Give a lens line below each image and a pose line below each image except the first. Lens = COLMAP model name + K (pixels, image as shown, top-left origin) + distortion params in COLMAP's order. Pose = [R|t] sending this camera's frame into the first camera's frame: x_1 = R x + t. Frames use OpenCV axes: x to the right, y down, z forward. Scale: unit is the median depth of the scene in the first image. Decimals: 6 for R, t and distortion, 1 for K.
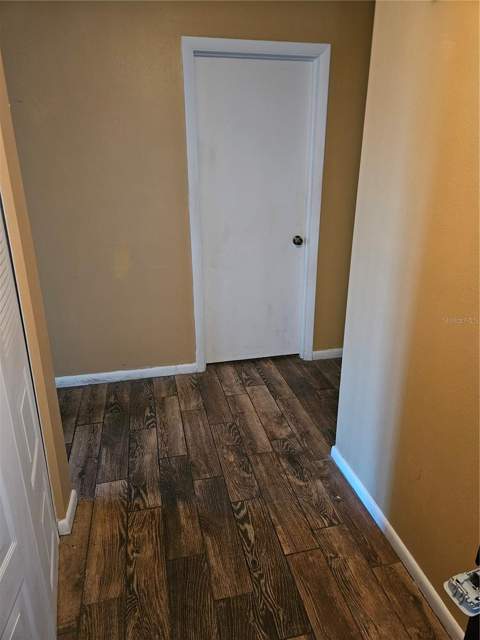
lens RADIAL K [[435.2, 0, 239.7], [0, 435.2, 318.9], [0, 0, 1]] dist [0.028901, -0.013077]
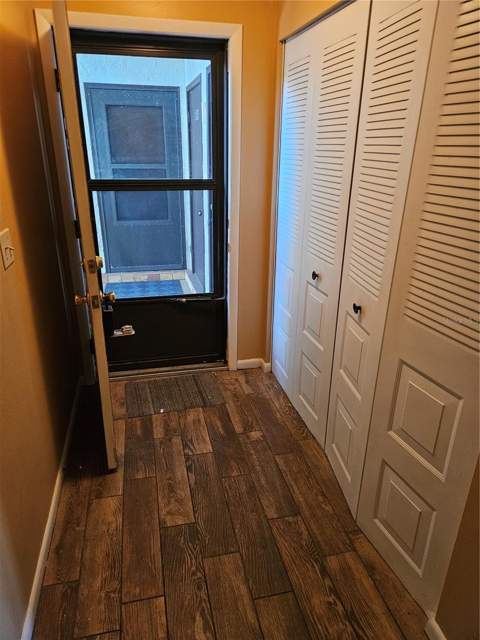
lens RADIAL K [[435.2, 0, 240.6], [0, 435.2, 322.2], [0, 0, 1]] dist [0.028901, -0.013077]
pose [[-0.999850, -0.006984, -0.015846, -0.037092], [-0.015943, 0.728463, 0.684900, -0.516389], [0.006760, 0.685050, -0.728465, 1.328346]]
